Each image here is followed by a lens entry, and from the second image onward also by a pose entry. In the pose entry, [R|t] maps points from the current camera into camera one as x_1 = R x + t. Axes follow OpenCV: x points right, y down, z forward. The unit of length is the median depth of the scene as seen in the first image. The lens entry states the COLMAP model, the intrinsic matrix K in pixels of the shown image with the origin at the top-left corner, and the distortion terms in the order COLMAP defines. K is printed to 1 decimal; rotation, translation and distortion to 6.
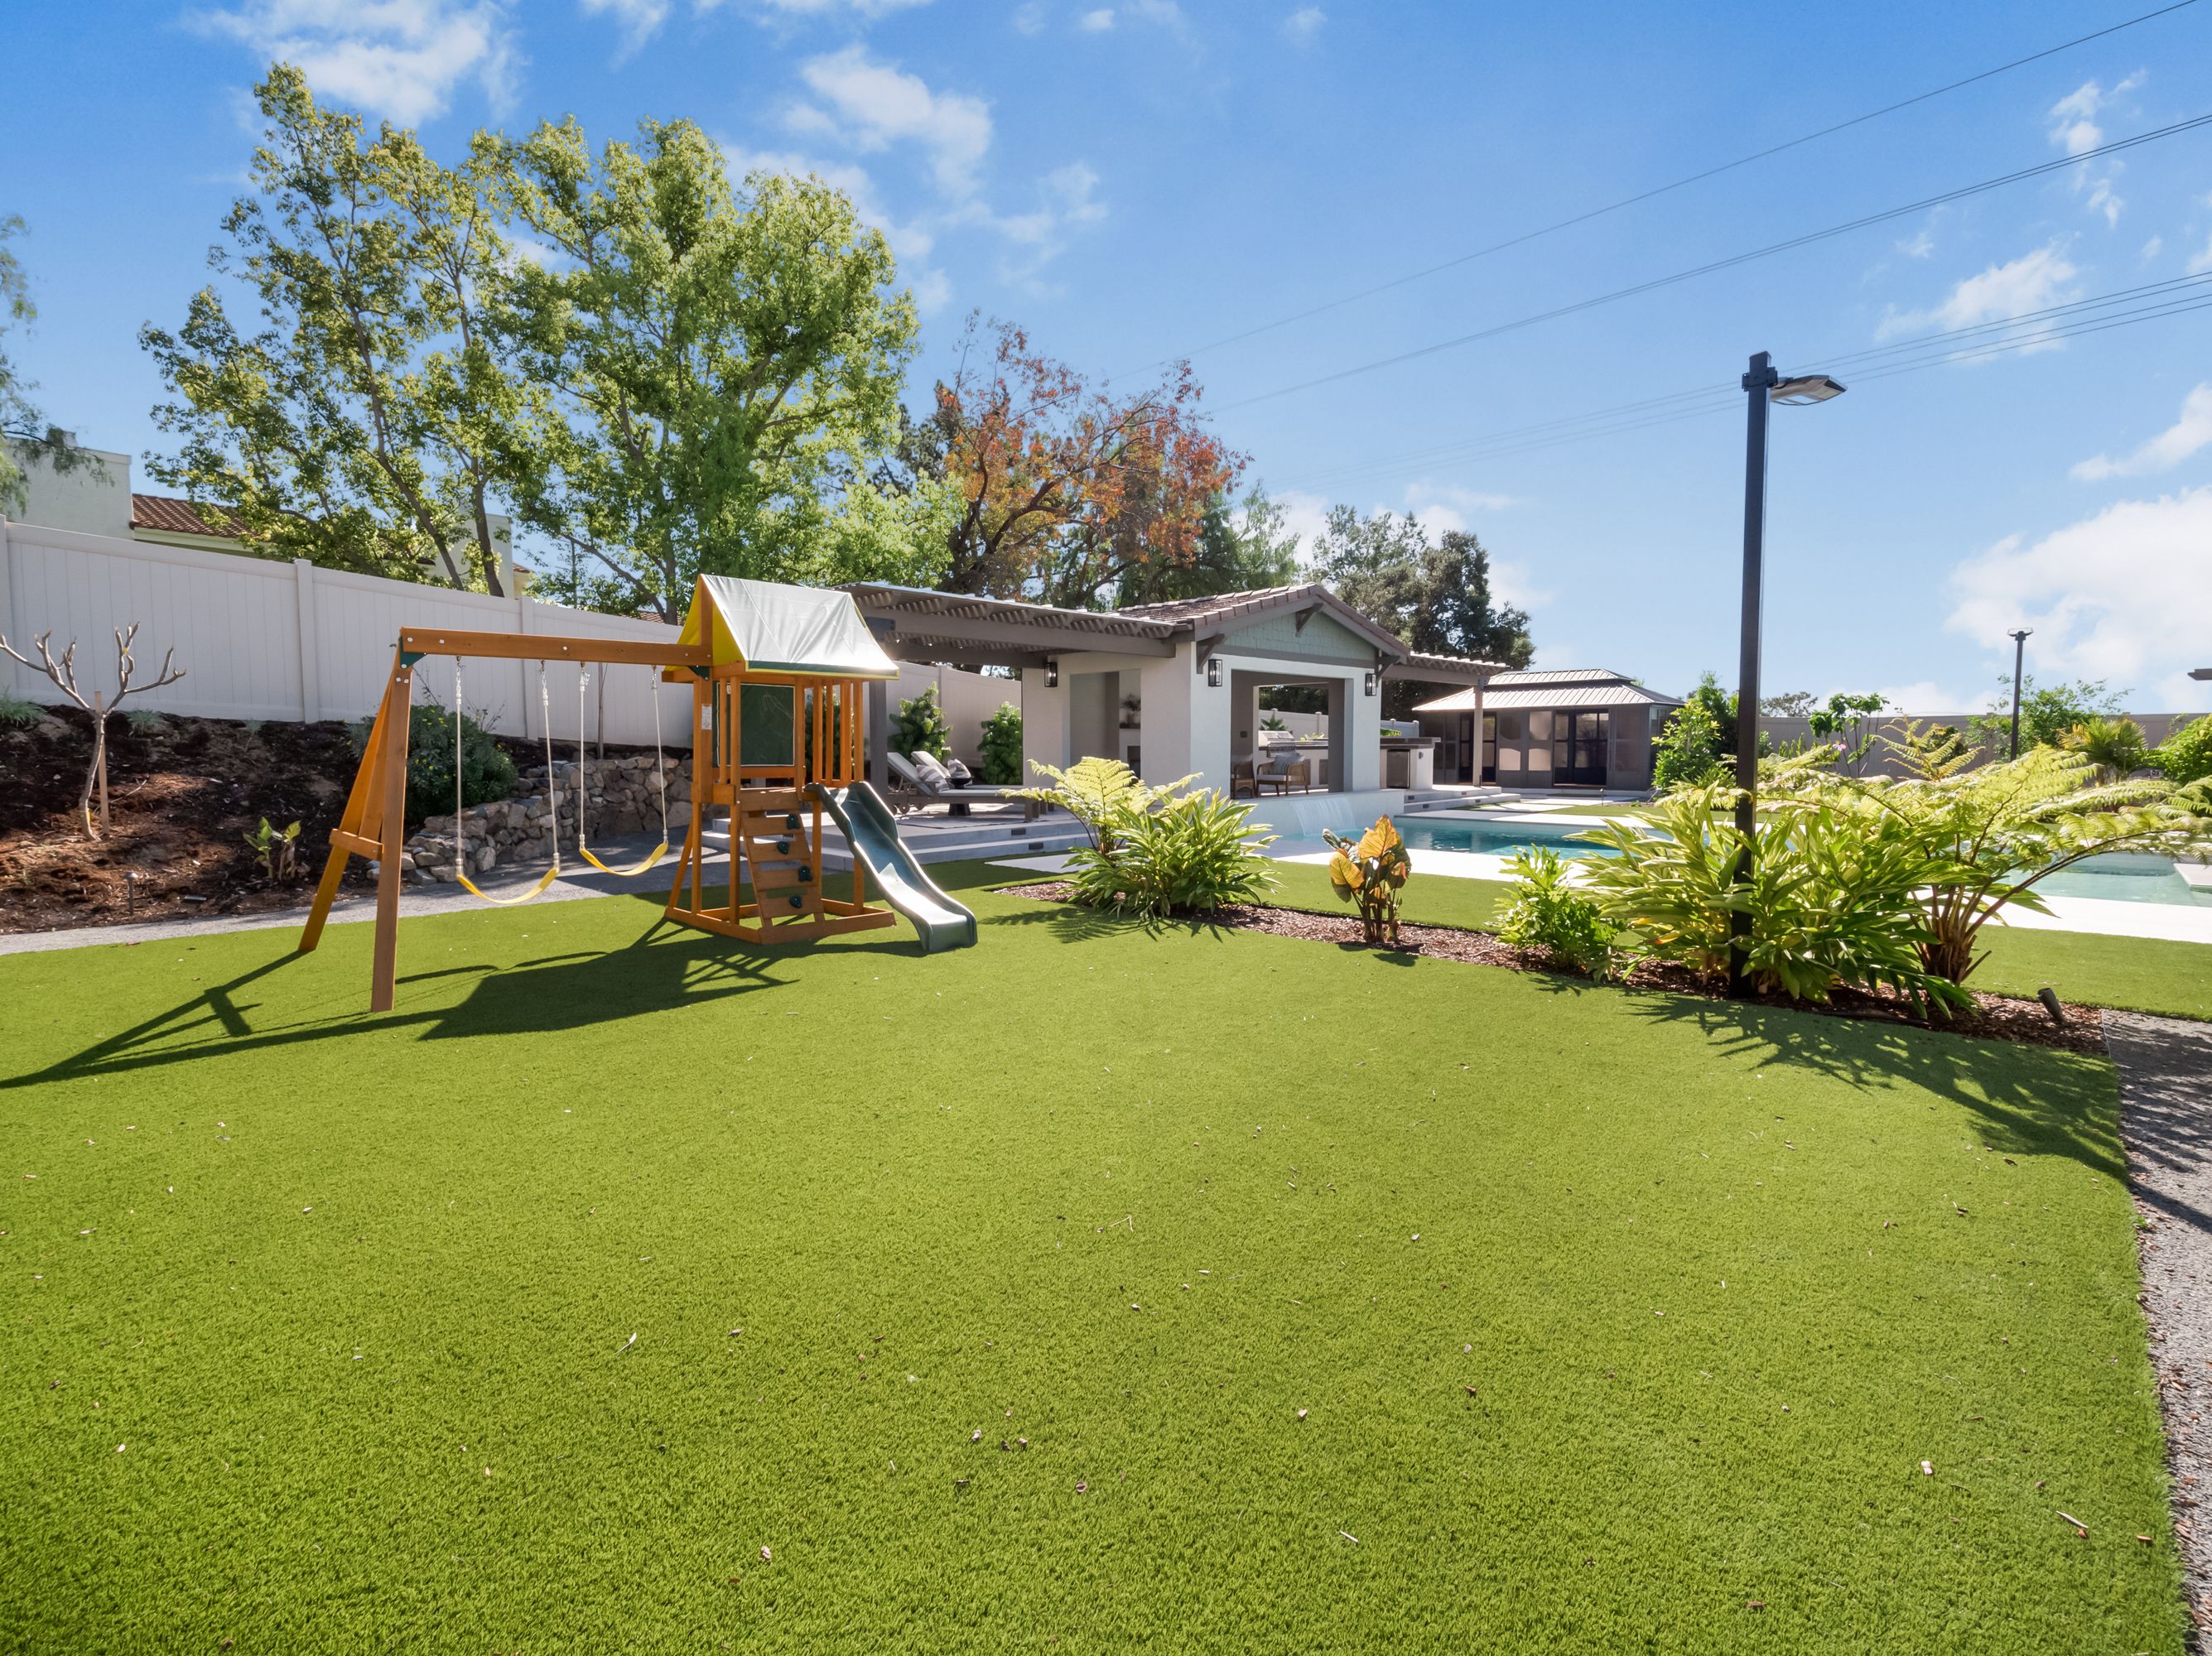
lens RADIAL K [[1015.0, 0, 1098.5], [0, 1015.0, 810.9], [0, 0, 1]] dist [0.011960, -0.004988]
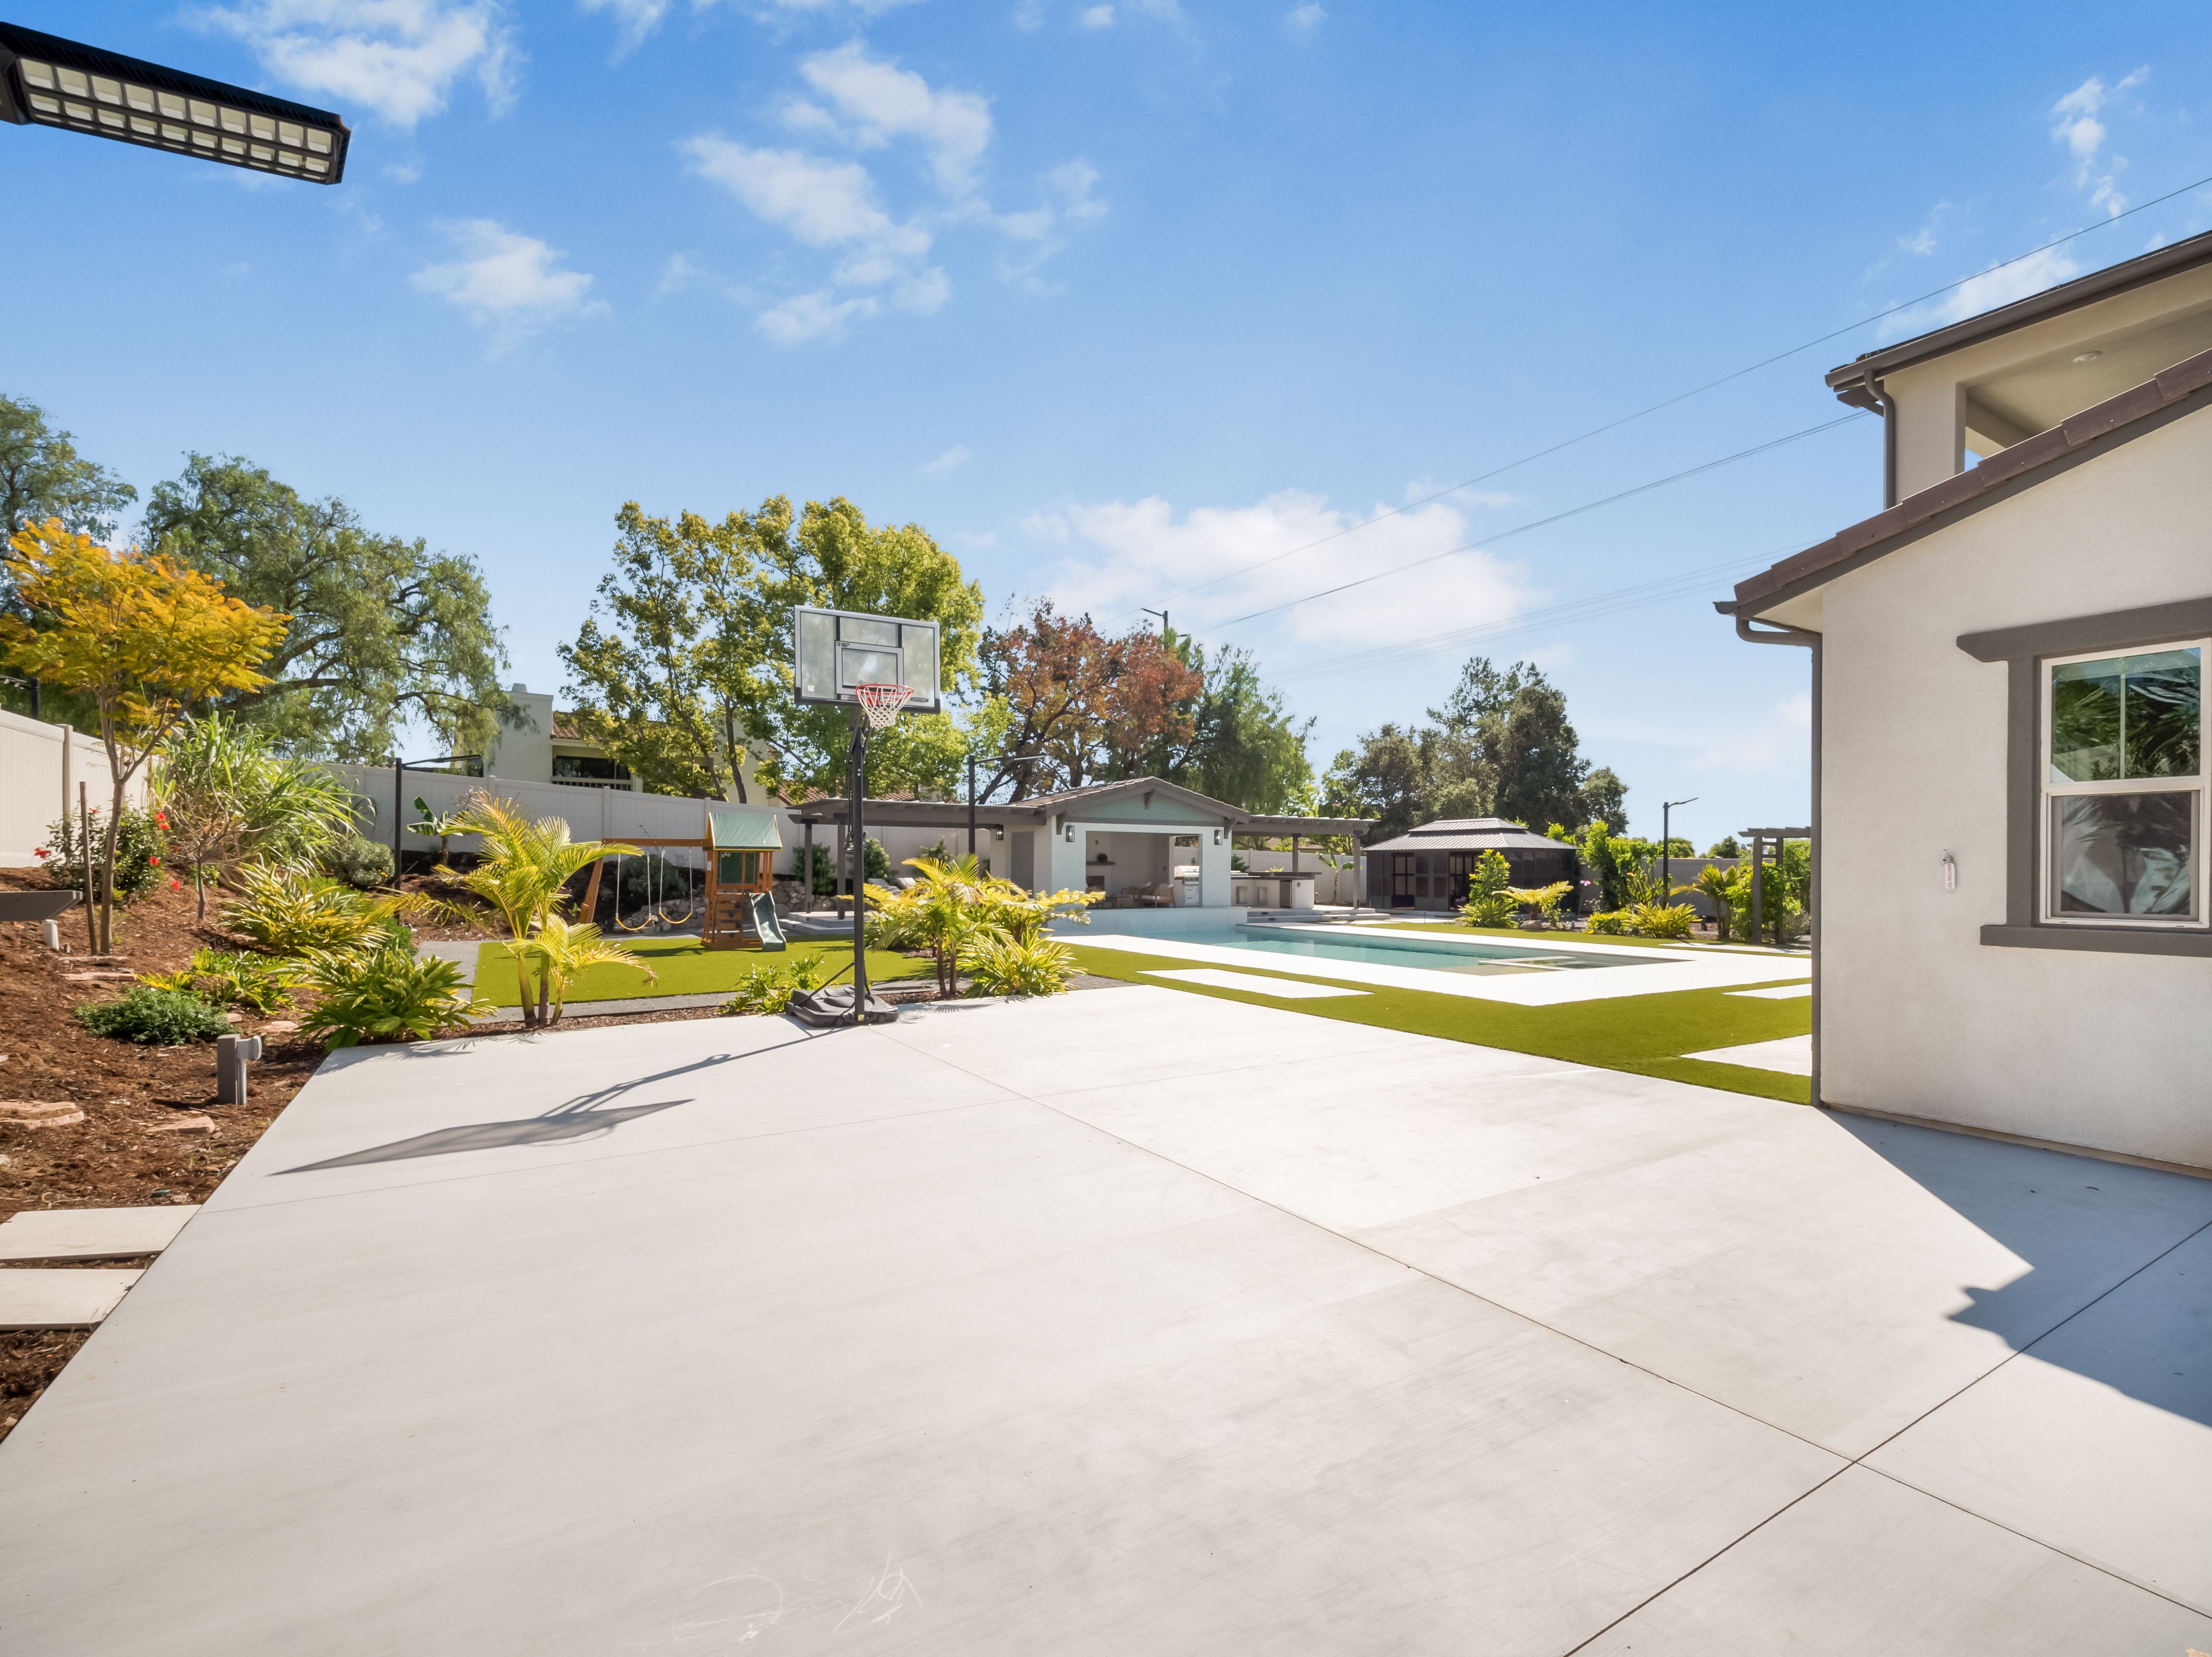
lens RADIAL K [[1015.2, 0, 1133.0], [0, 1015.2, 881.4], [0, 0, 1]] dist [0.011960, -0.004988]
pose [[0.971940, 0.011592, -0.234943, 0.471937], [-0.024340, 0.998380, -0.051434, 0.022028], [0.233966, 0.055709, 0.970647, -0.479359]]
